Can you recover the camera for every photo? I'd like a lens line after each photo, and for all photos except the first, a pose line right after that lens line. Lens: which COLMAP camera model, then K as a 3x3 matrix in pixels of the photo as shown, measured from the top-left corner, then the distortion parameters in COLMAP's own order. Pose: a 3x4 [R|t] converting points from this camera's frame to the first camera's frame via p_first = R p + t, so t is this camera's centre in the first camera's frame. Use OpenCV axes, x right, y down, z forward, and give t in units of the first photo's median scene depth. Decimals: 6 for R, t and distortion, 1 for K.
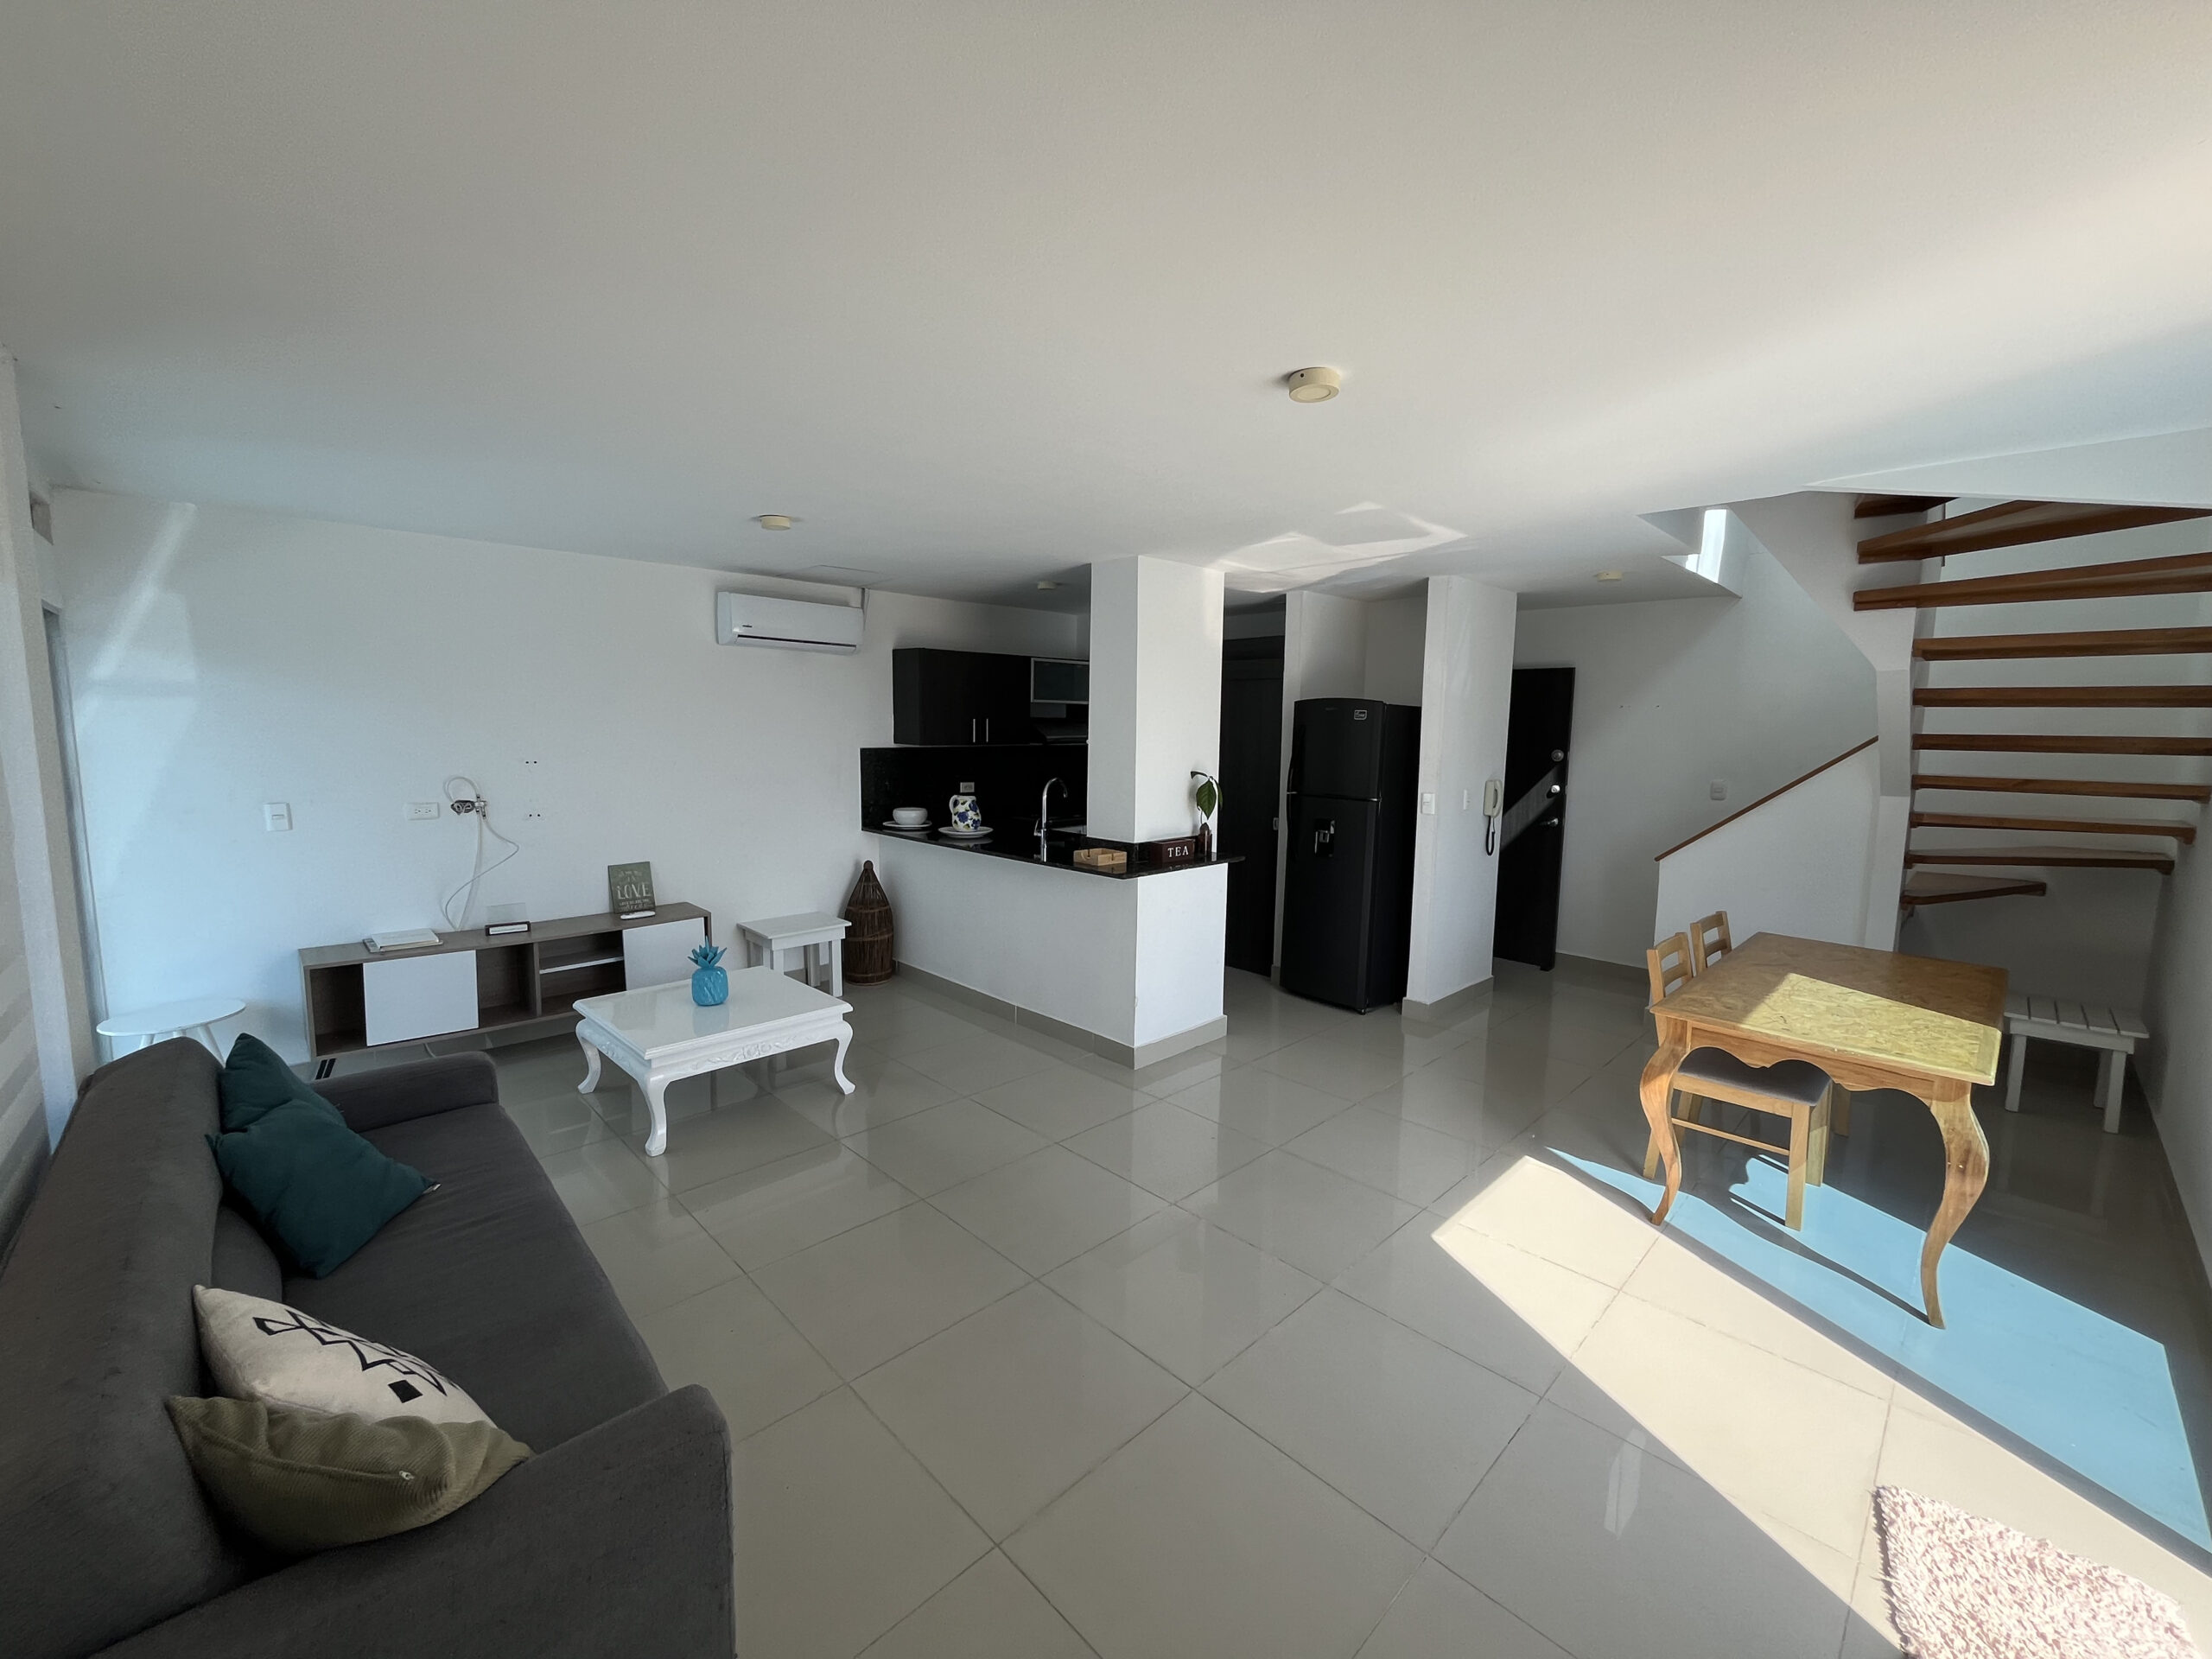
lens RADIAL K [[895.2, 0, 1112.4], [0, 895.2, 826.6], [0, 0, 1]] dist [-0.000775, -0.000547]
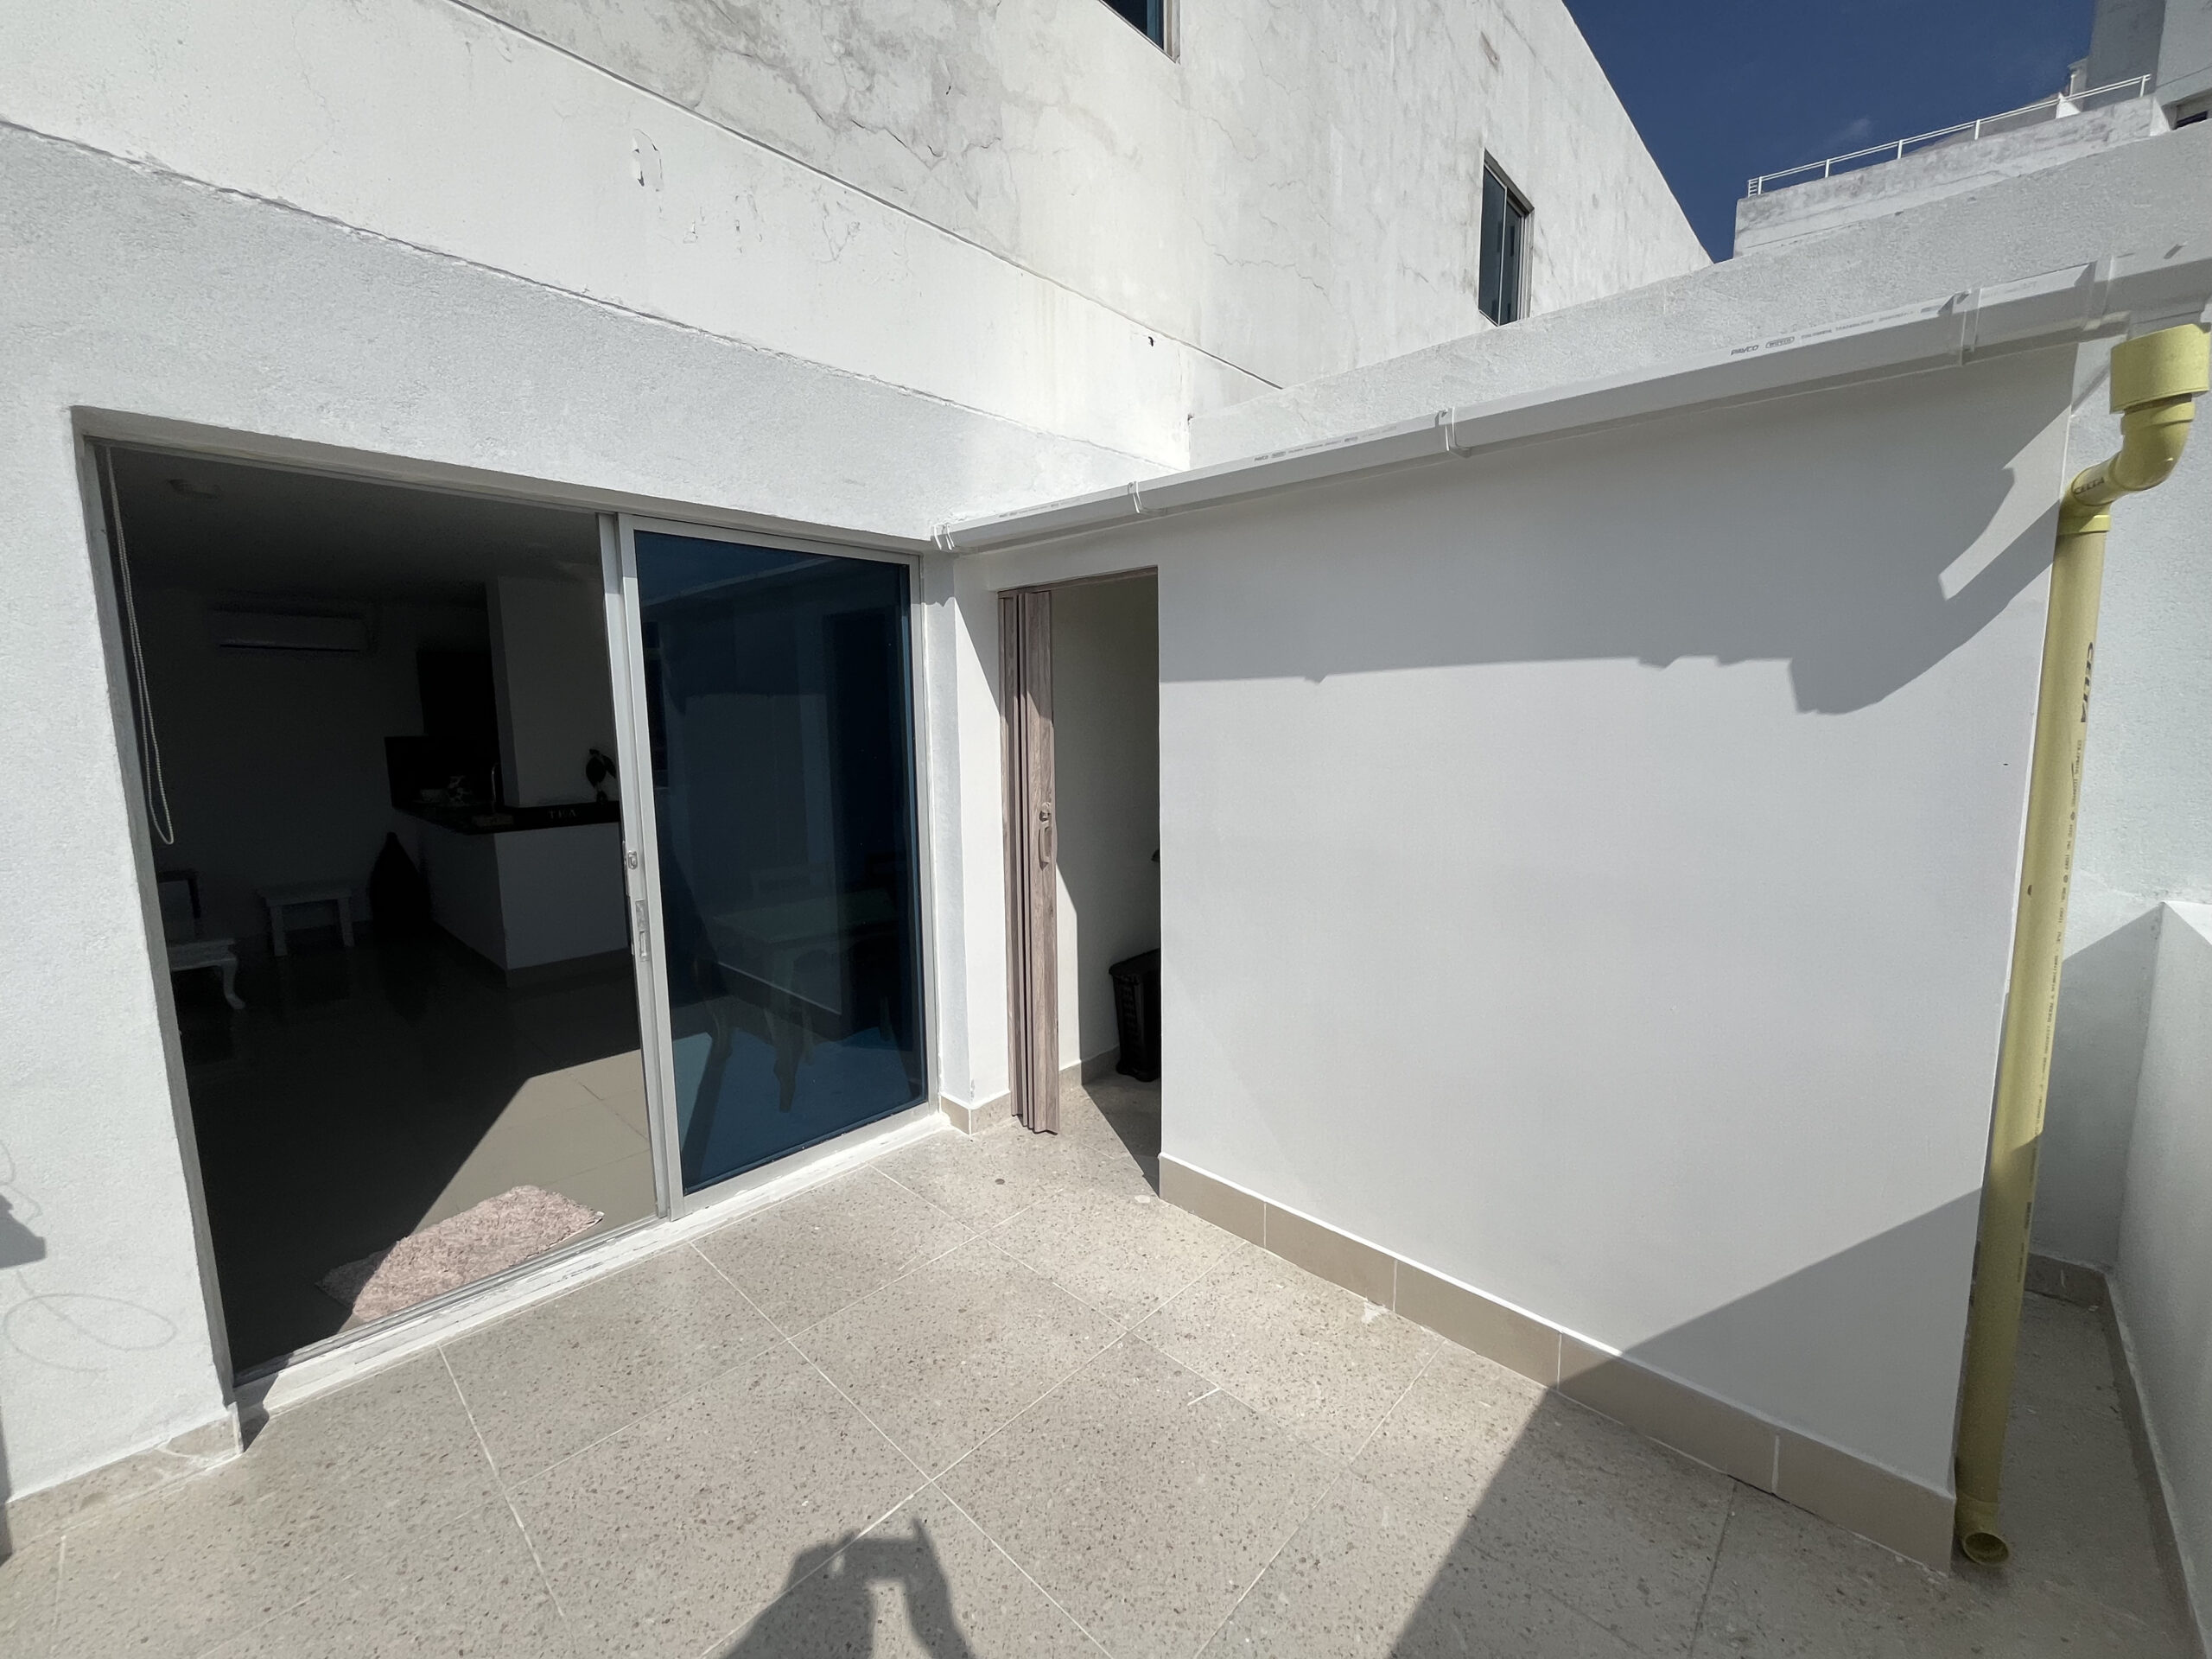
lens RADIAL K [[895.2, 0, 1112.4], [0, 895.2, 826.6], [0, 0, 1]] dist [-0.000775, -0.000547]
pose [[0.999212, -0.025230, 0.030636, 0.658760], [0.024596, 0.999479, 0.020876, 0.030172], [-0.031146, -0.020106, 0.999313, -0.222794]]
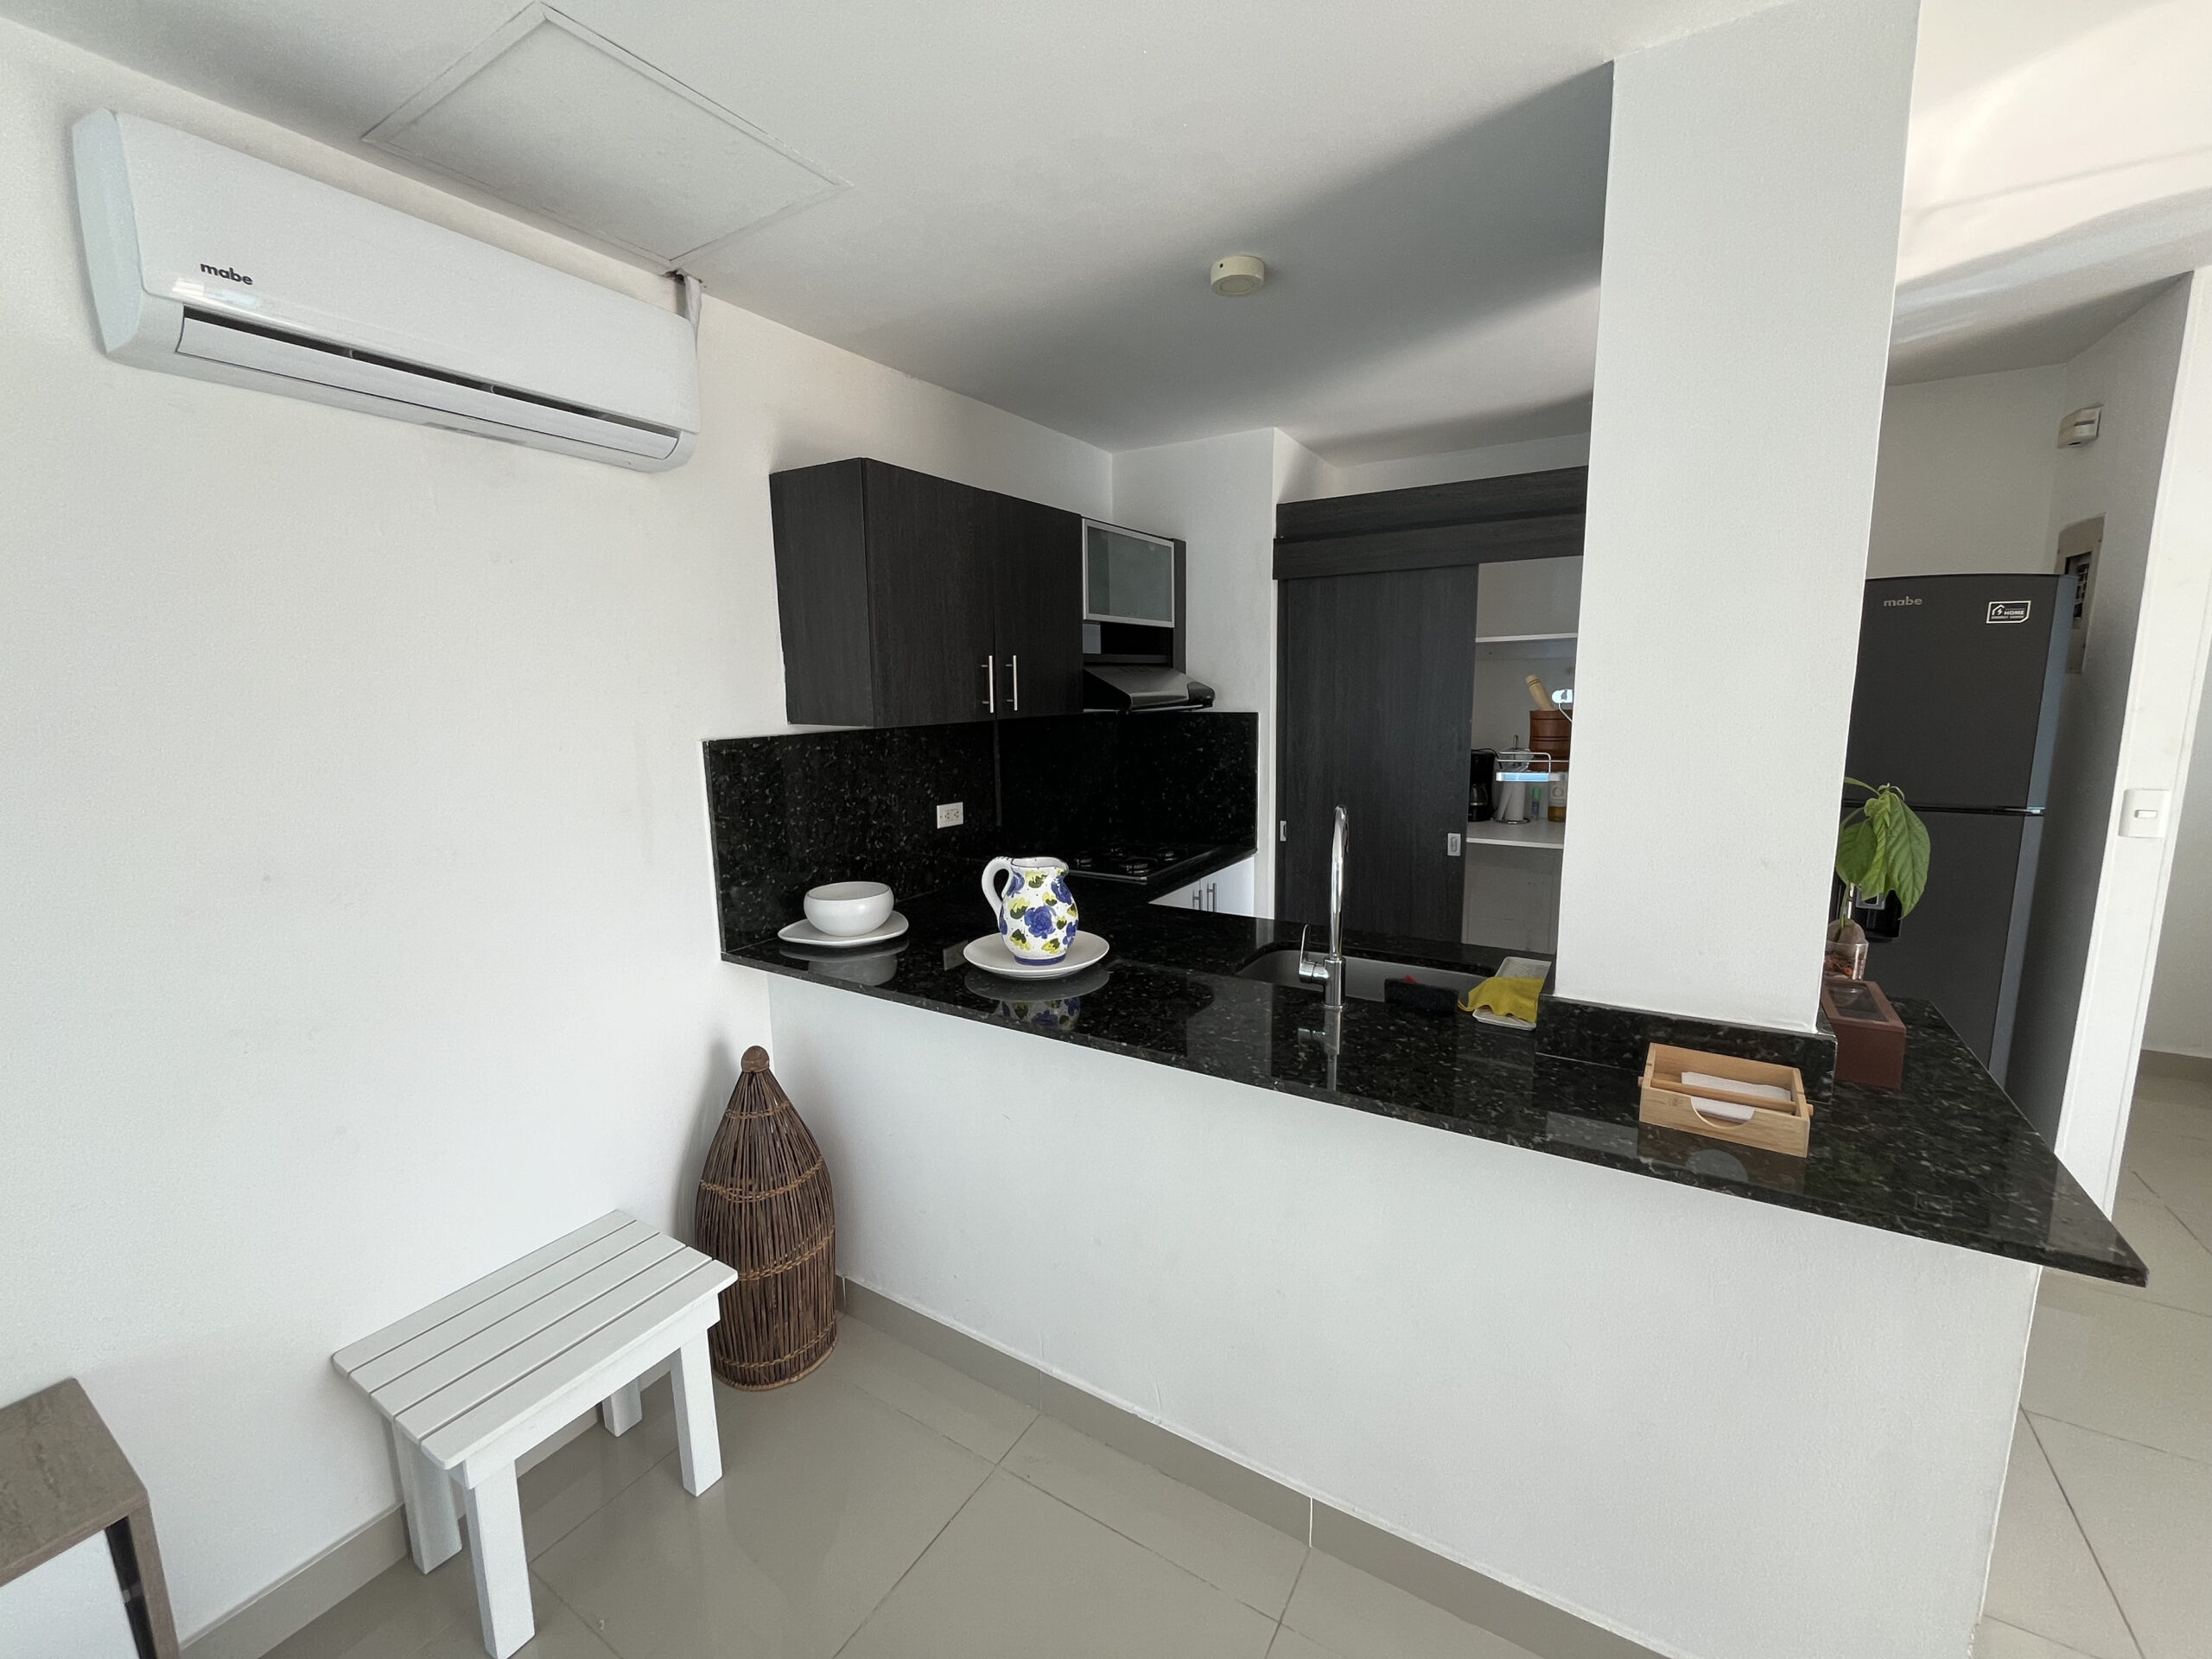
lens RADIAL K [[895.2, 0, 1112.4], [0, 895.2, 826.6], [0, 0, 1]] dist [-0.000775, -0.000547]
pose [[0.971546, -0.066608, 0.227293, -0.210590], [0.055032, 0.996862, 0.056902, -0.065275], [-0.230370, -0.042775, 0.972162, 0.623488]]
